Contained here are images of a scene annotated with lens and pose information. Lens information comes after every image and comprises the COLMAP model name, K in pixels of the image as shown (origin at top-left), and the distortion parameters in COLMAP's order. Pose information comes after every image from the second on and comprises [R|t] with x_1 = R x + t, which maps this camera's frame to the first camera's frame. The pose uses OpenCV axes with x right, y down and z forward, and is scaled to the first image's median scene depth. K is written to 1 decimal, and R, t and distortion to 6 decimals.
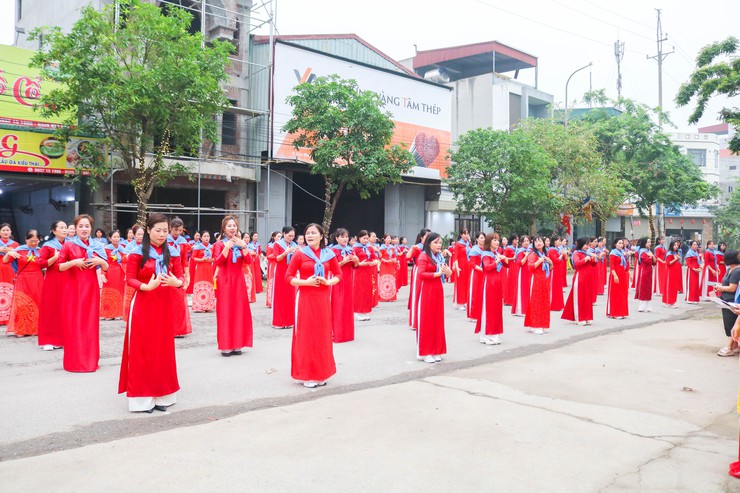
lens RADIAL K [[600.3, 0, 373.2], [0, 600.3, 244.0], [0, 0, 1]] dist [-0.087428, 0.012577]
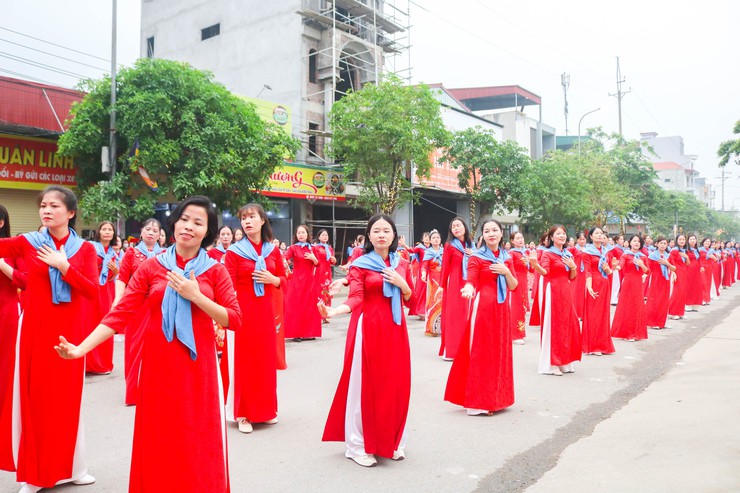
lens RADIAL K [[628.7, 0, 348.5], [0, 628.7, 249.5], [0, 0, 1]] dist [-0.135352, 0.104614]
pose [[0.984308, -0.018931, 0.175441, -0.417921], [0.019410, 0.999811, -0.001016, -0.001656], [-0.175388, 0.004405, 0.984490, -0.241454]]
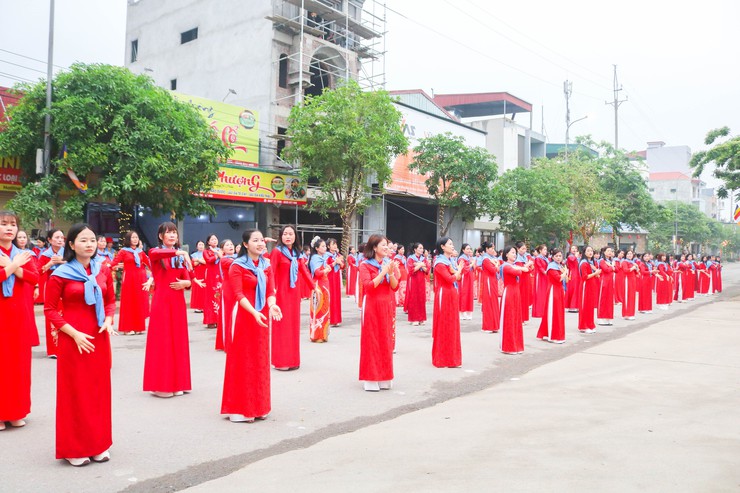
lens RADIAL K [[628.7, 0, 353.2], [0, 628.7, 248.6], [0, 0, 1]] dist [-0.135352, 0.104614]
pose [[0.988542, 0.003514, 0.150905, -0.337066], [-0.002303, 0.999964, -0.008195, -0.002720], [-0.150928, 0.007753, 0.988514, -0.257827]]
